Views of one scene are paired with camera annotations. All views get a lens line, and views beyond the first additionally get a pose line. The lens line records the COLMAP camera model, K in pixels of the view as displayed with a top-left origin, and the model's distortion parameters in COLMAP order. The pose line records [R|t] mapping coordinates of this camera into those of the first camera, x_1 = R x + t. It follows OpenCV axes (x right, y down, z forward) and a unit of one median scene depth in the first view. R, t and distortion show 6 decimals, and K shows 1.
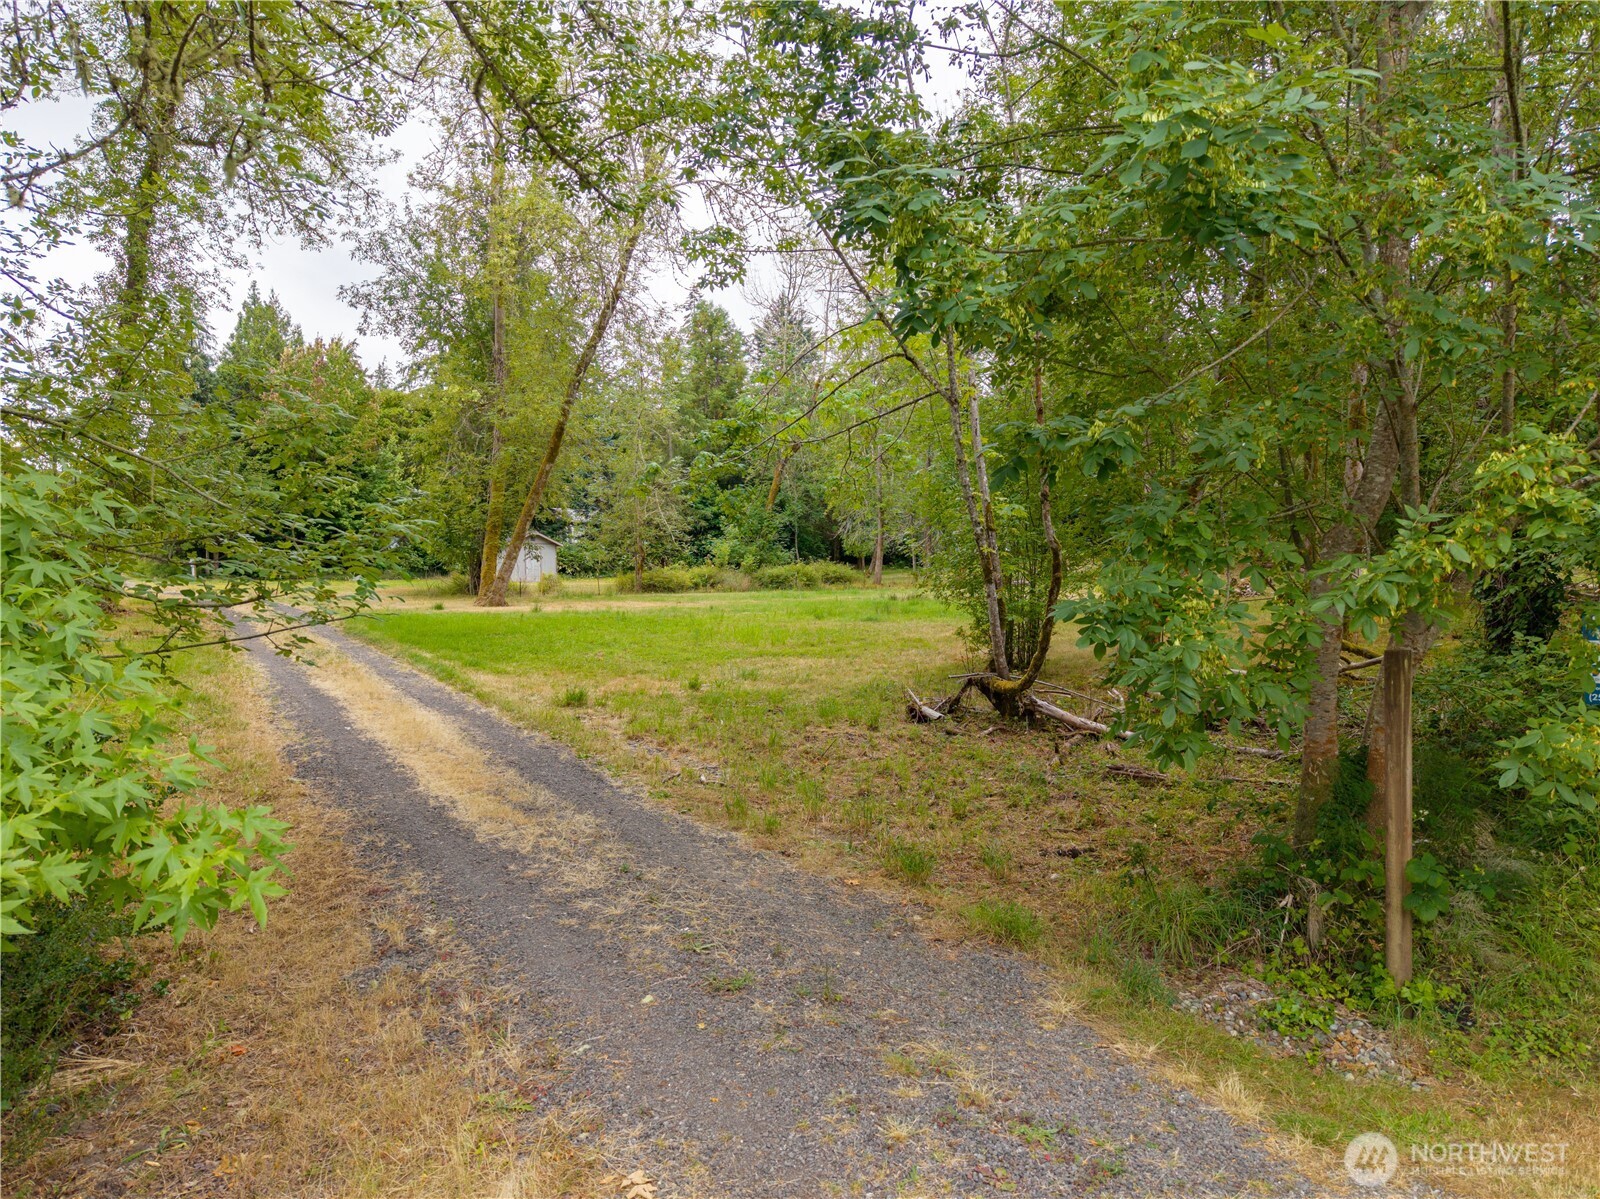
lens RADIAL K [[1097.9, 0, 795.4], [0, 1097.9, 601.7], [0, 0, 1]] dist [0.008819, -0.001834]
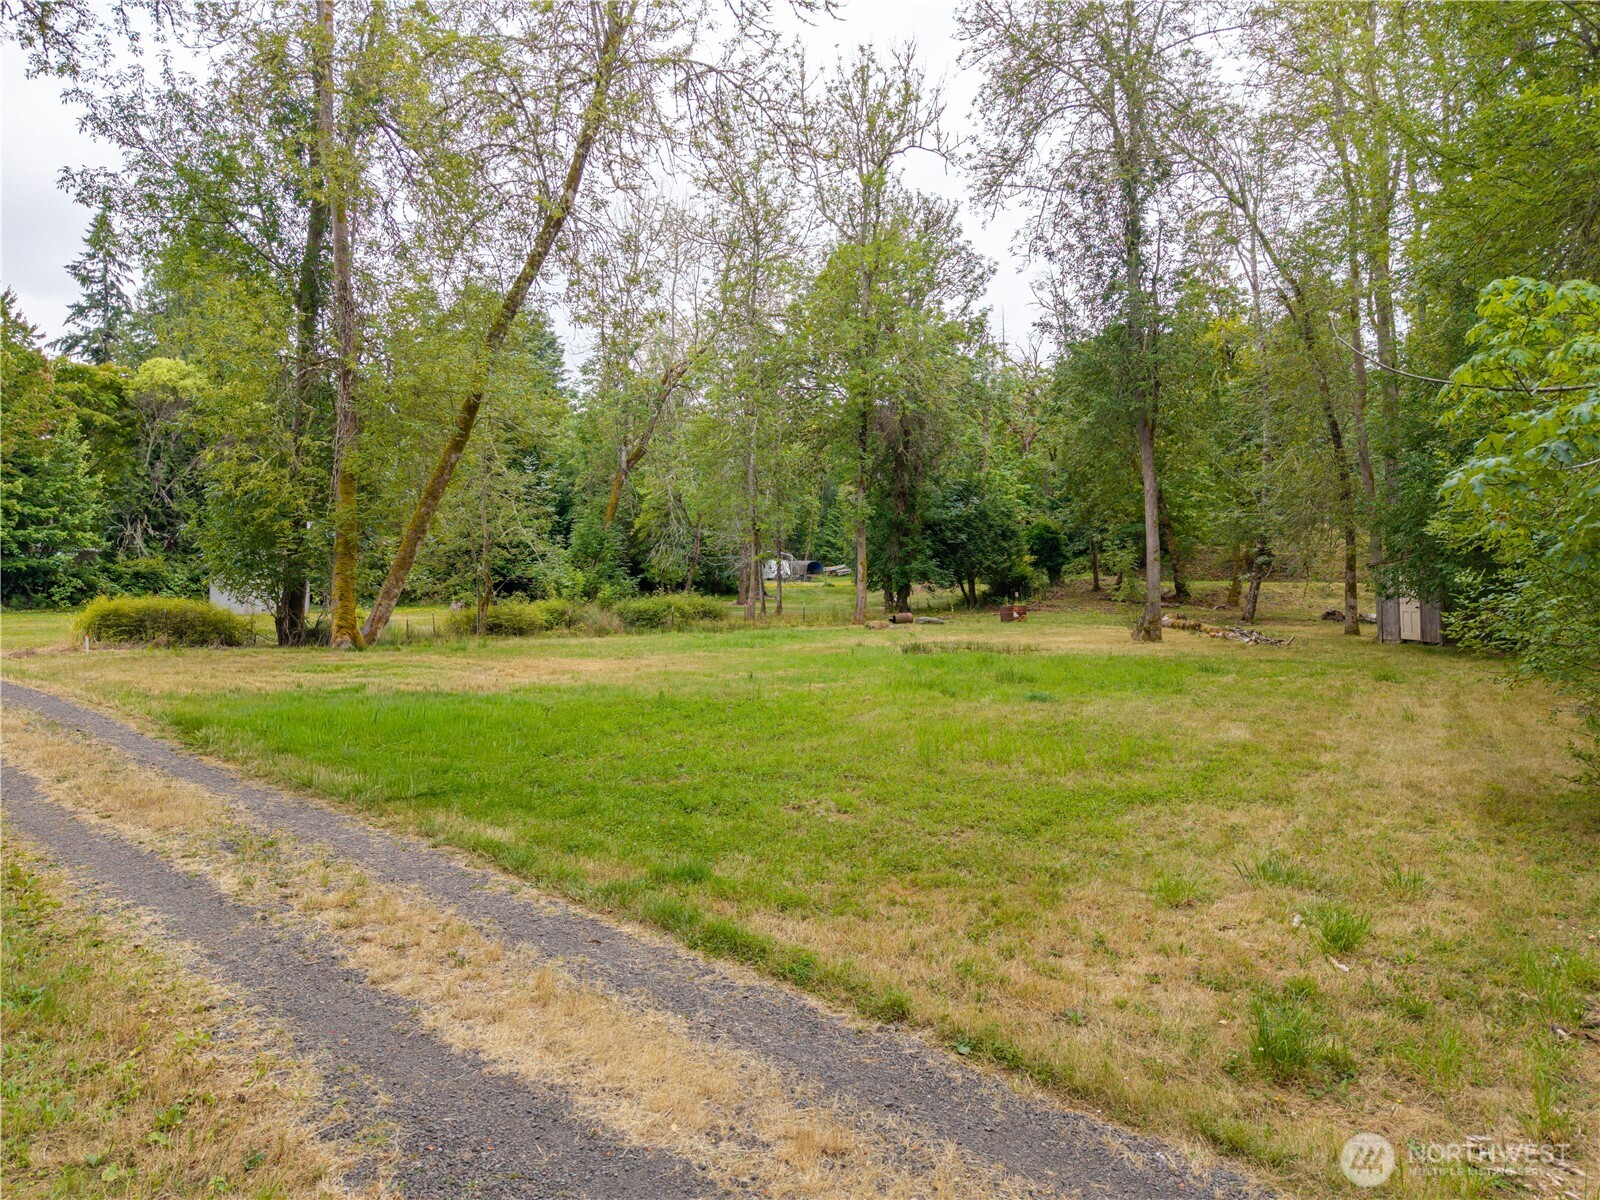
lens RADIAL K [[1097.9, 0, 804.9], [0, 1097.9, 598.8], [0, 0, 1]] dist [0.008819, -0.001834]
pose [[0.960655, 0.003809, 0.277719, -0.101083], [0.002221, 0.999769, -0.021394, -0.011750], [-0.277736, 0.021169, 0.960424, 0.153161]]
